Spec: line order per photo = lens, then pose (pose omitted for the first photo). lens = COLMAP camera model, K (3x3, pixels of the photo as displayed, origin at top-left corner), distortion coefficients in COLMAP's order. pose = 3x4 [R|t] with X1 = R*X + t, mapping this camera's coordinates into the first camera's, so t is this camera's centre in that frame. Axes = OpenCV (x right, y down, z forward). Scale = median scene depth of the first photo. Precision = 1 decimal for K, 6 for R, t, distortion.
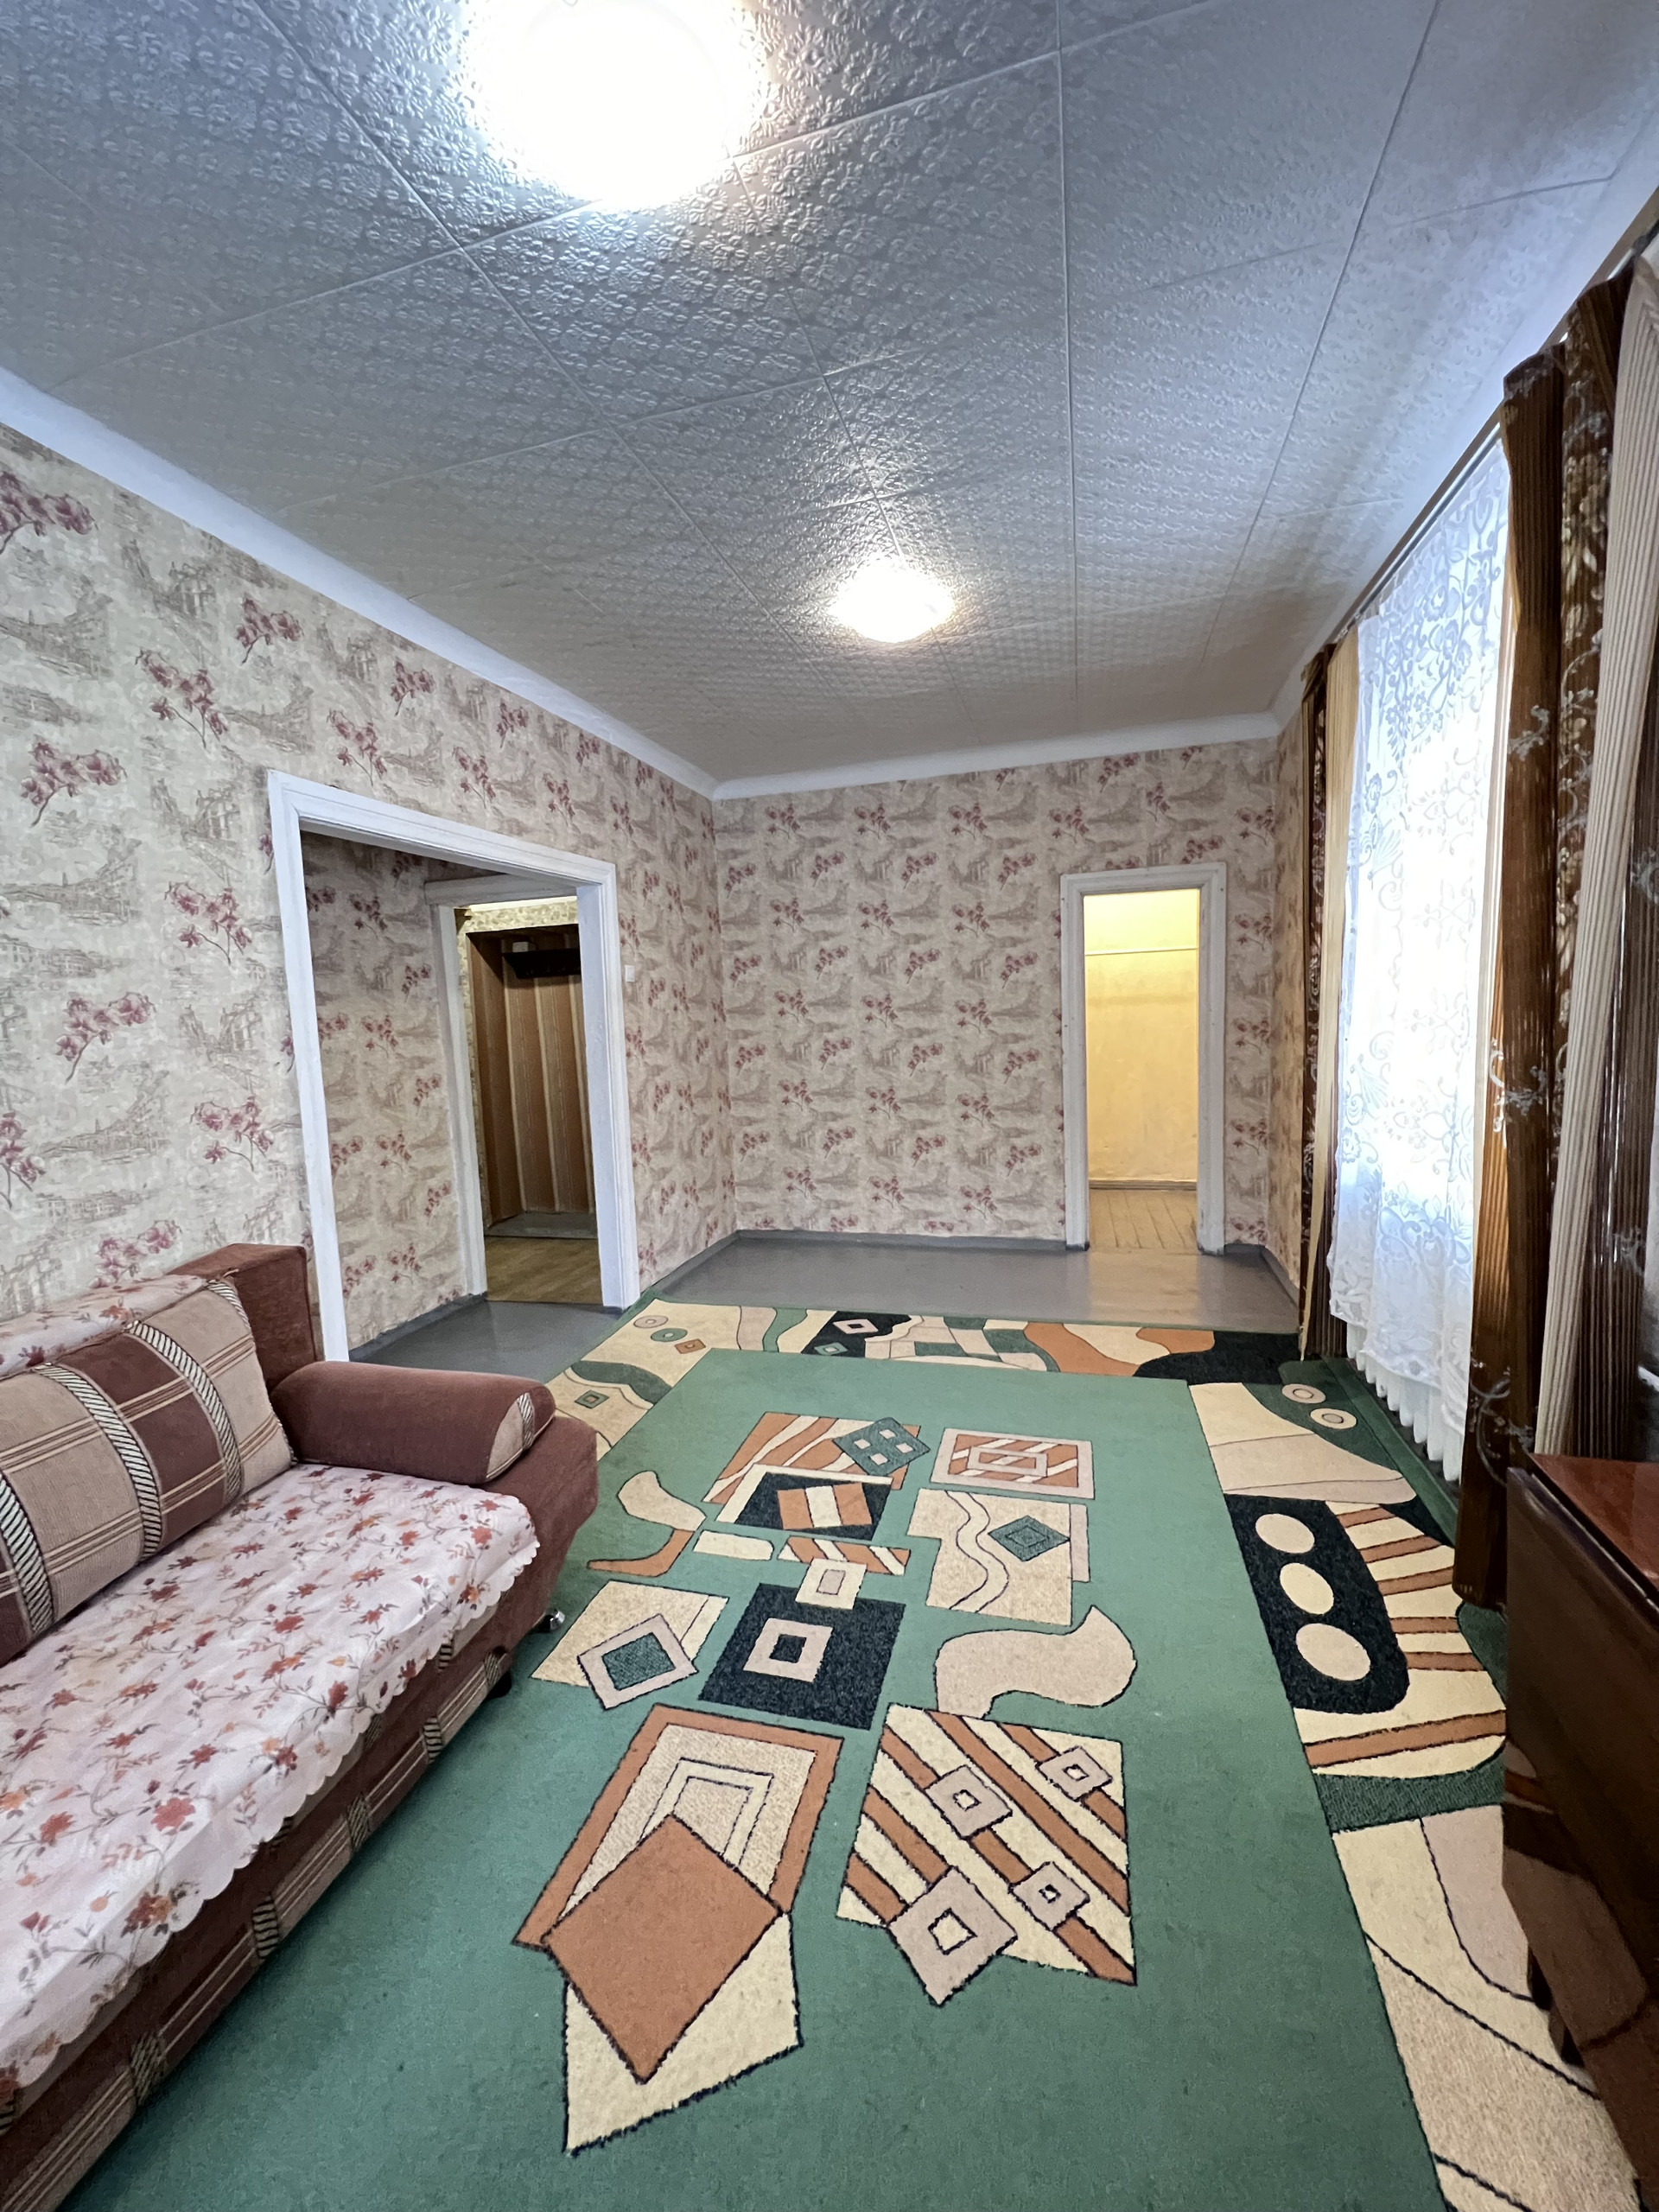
lens RADIAL K [[886.3, 0, 835.1], [0, 886.3, 1102.6], [0, 0, 1]] dist [0.000022, -0.000050]
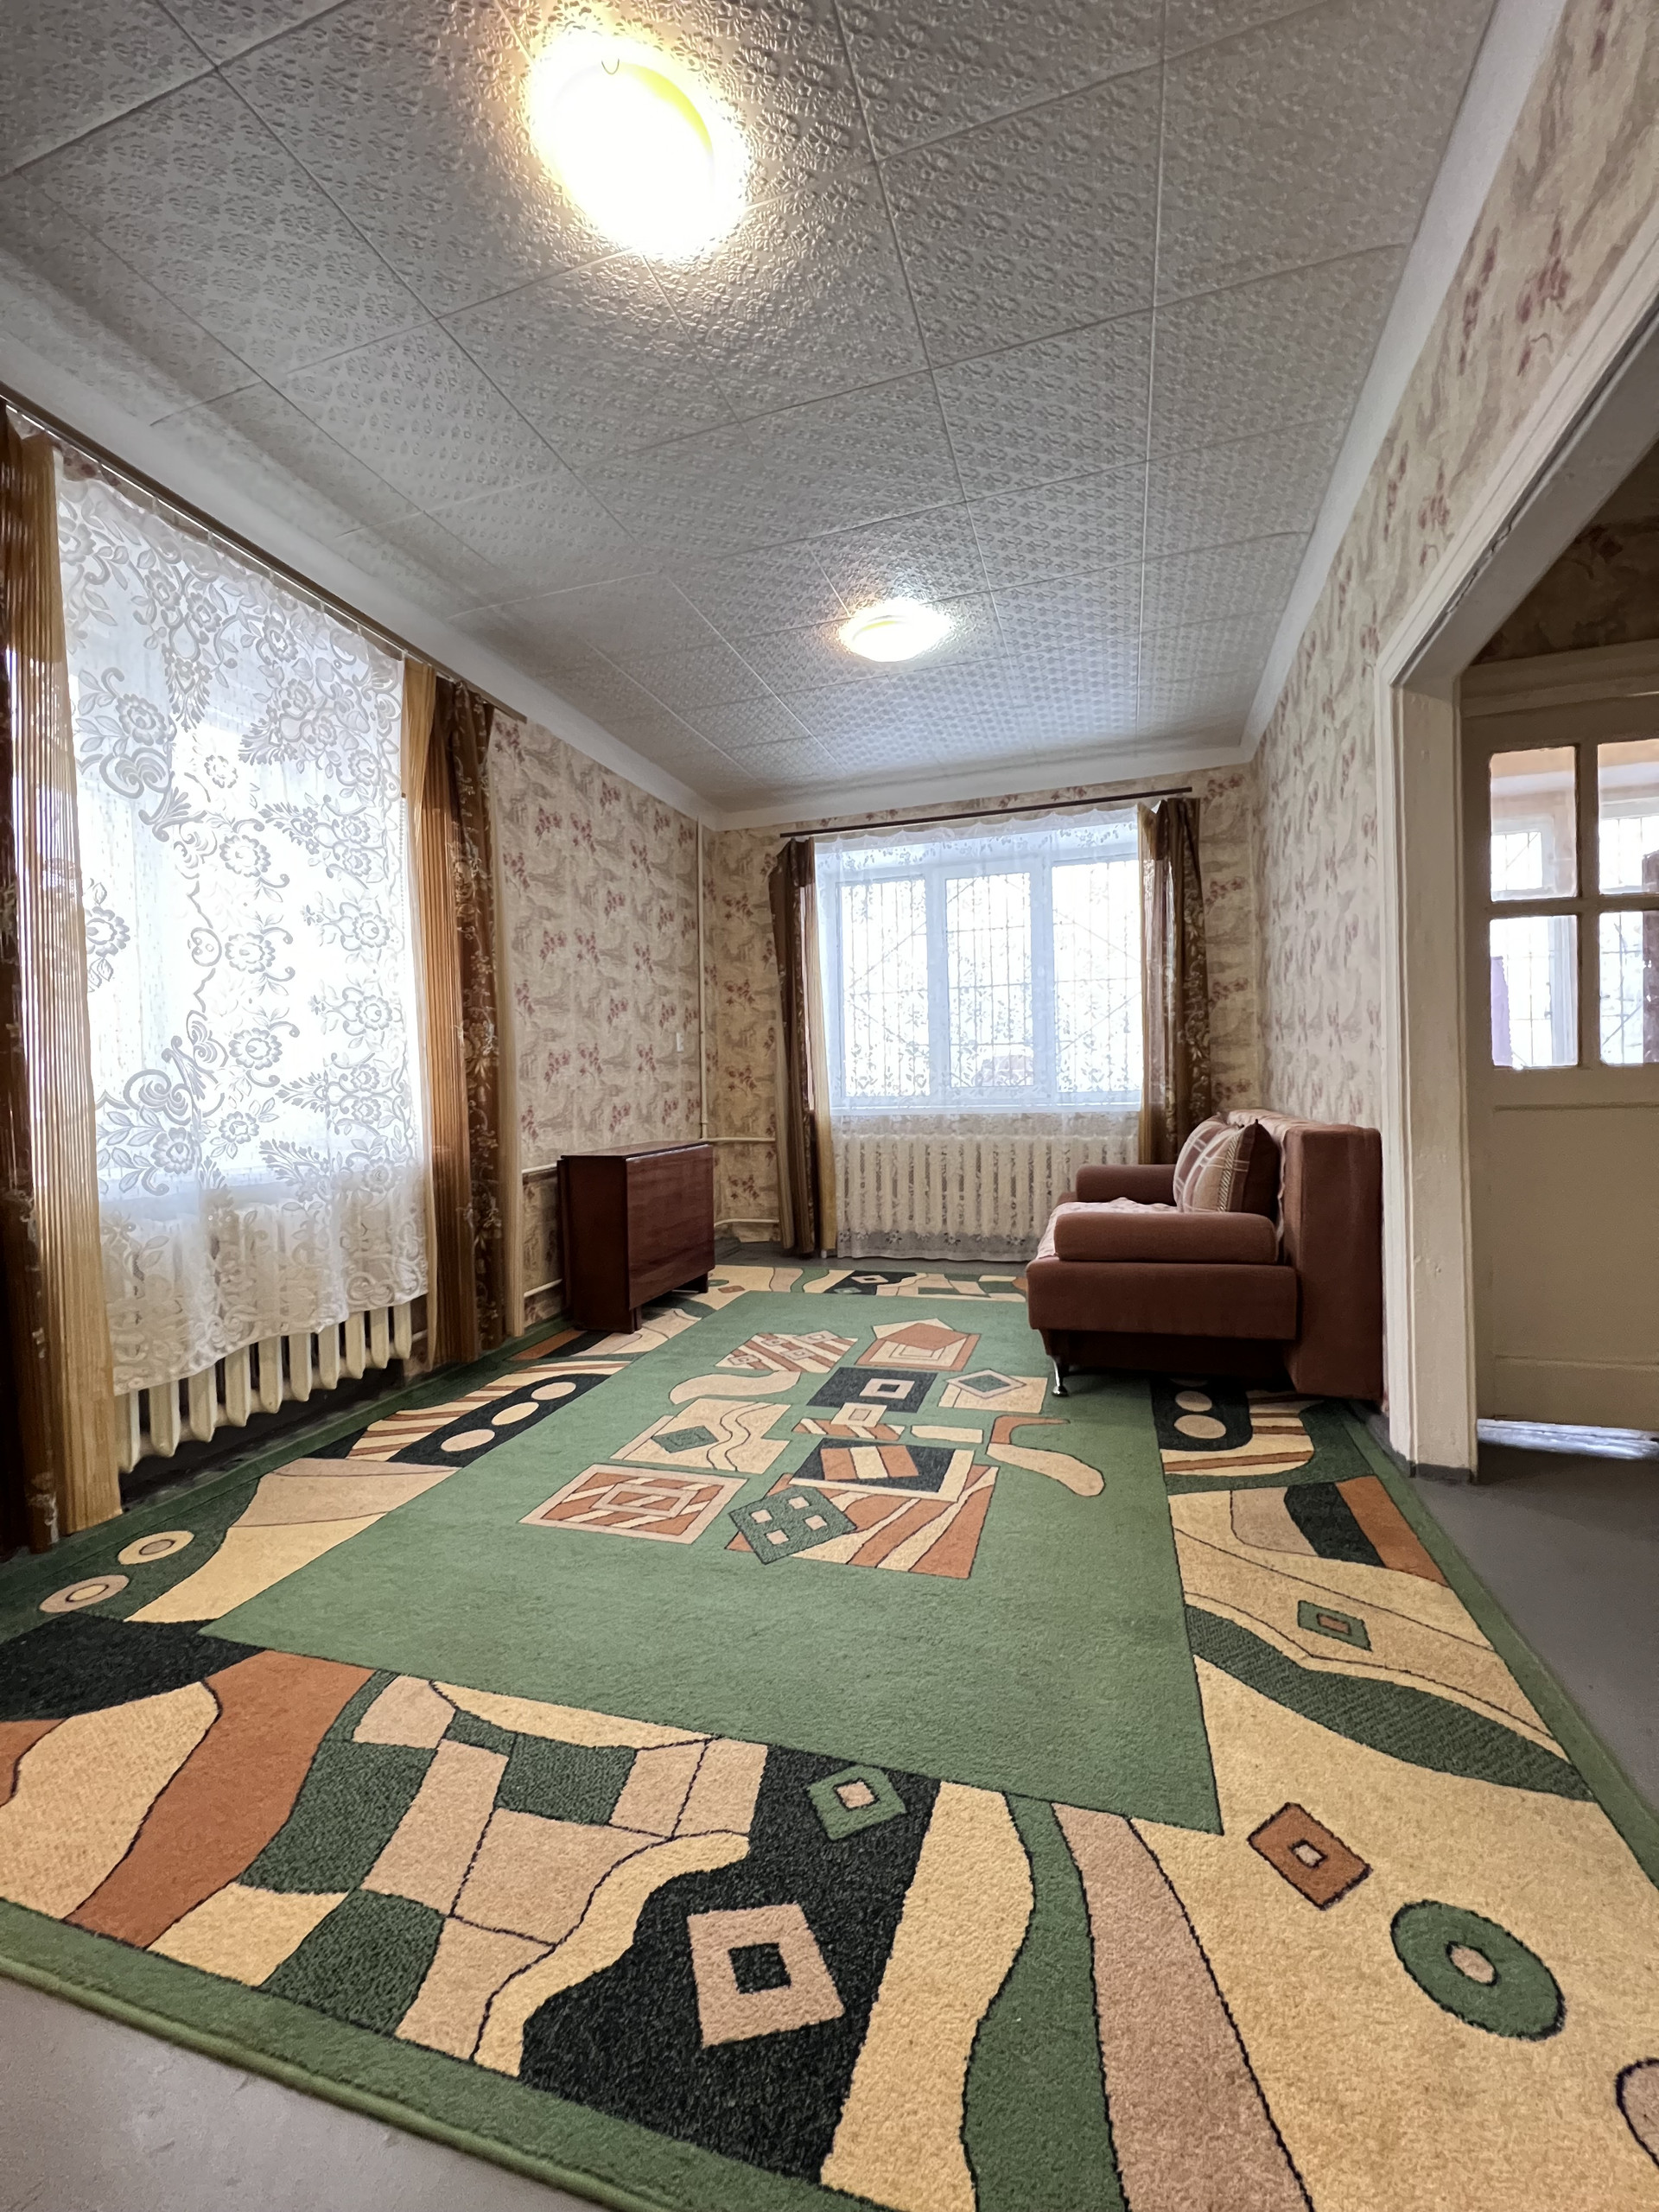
lens RADIAL K [[886.3, 0, 835.1], [0, 886.3, 1102.6], [0, 0, 1]] dist [0.000022, -0.000050]
pose [[-0.996804, 0.069425, 0.039524, -0.044012], [0.073849, 0.989472, 0.124462, -0.055878], [-0.030467, 0.126983, -0.991437, 1.936257]]
